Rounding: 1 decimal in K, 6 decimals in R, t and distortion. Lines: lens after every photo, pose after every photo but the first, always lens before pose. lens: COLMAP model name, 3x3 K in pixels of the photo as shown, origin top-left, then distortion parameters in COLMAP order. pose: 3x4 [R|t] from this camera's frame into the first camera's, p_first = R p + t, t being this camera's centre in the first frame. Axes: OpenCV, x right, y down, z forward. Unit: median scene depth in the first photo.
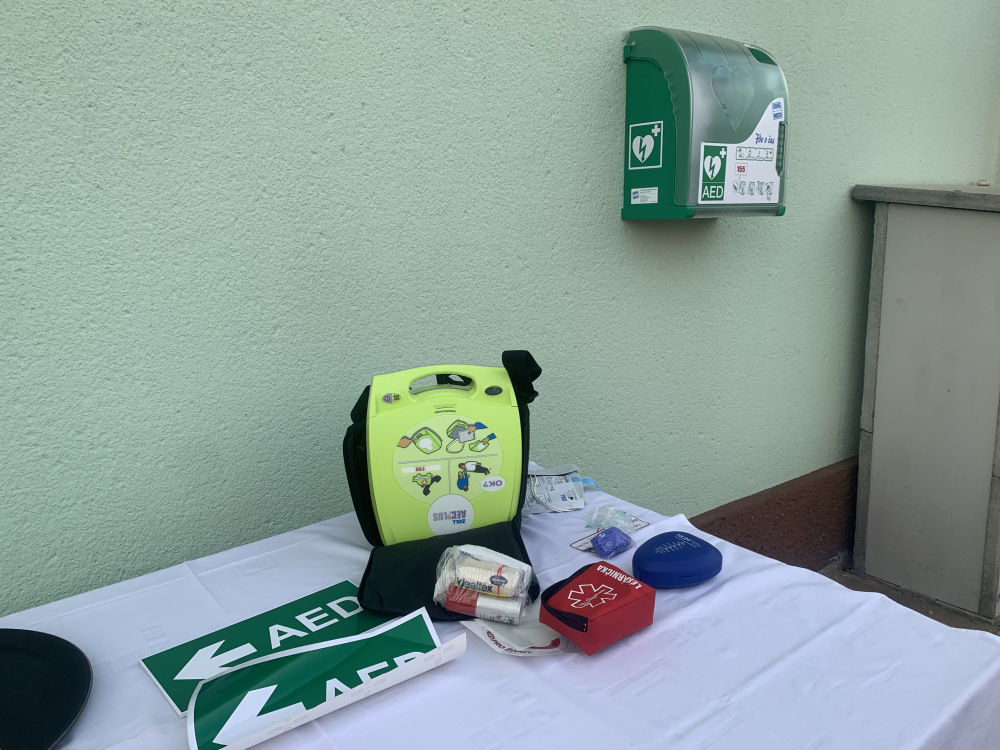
lens RADIAL K [[760.2, 0, 503.0], [0, 760.2, 370.9], [0, 0, 1]] dist [0.043422, -0.037030]
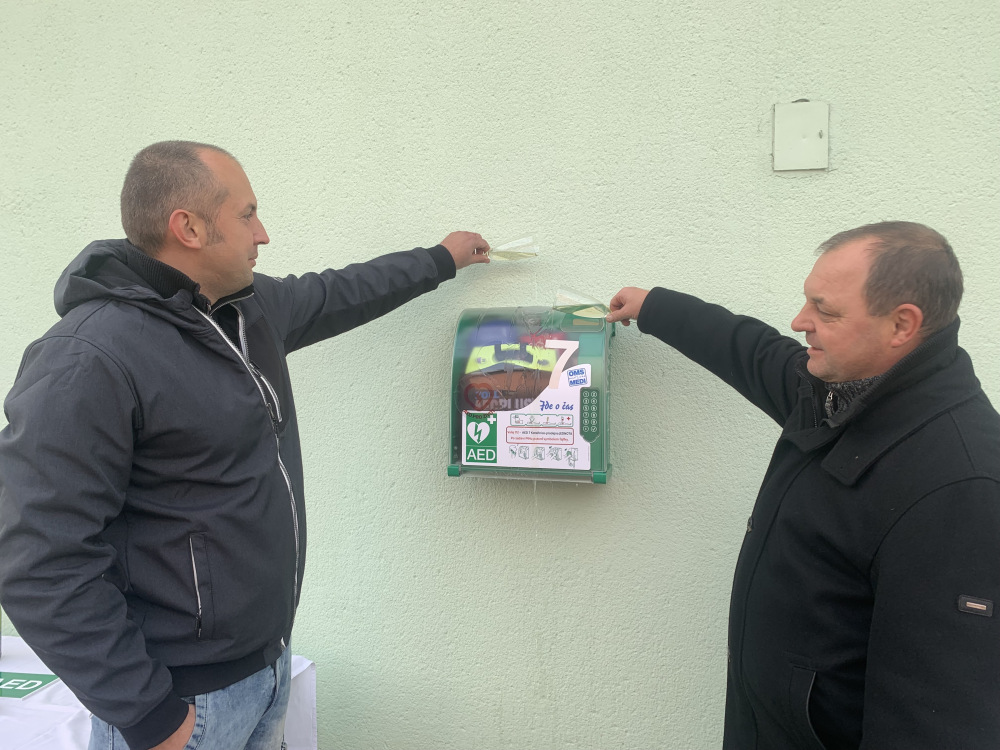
lens RADIAL K [[760.2, 0, 496.2], [0, 760.2, 367.7], [0, 0, 1]] dist [0.043422, -0.037030]
pose [[0.633673, 0.014838, -0.773459, 1.095163], [-0.176520, 0.976213, -0.125890, -0.221117], [0.753193, 0.216304, 0.621219, 0.330208]]
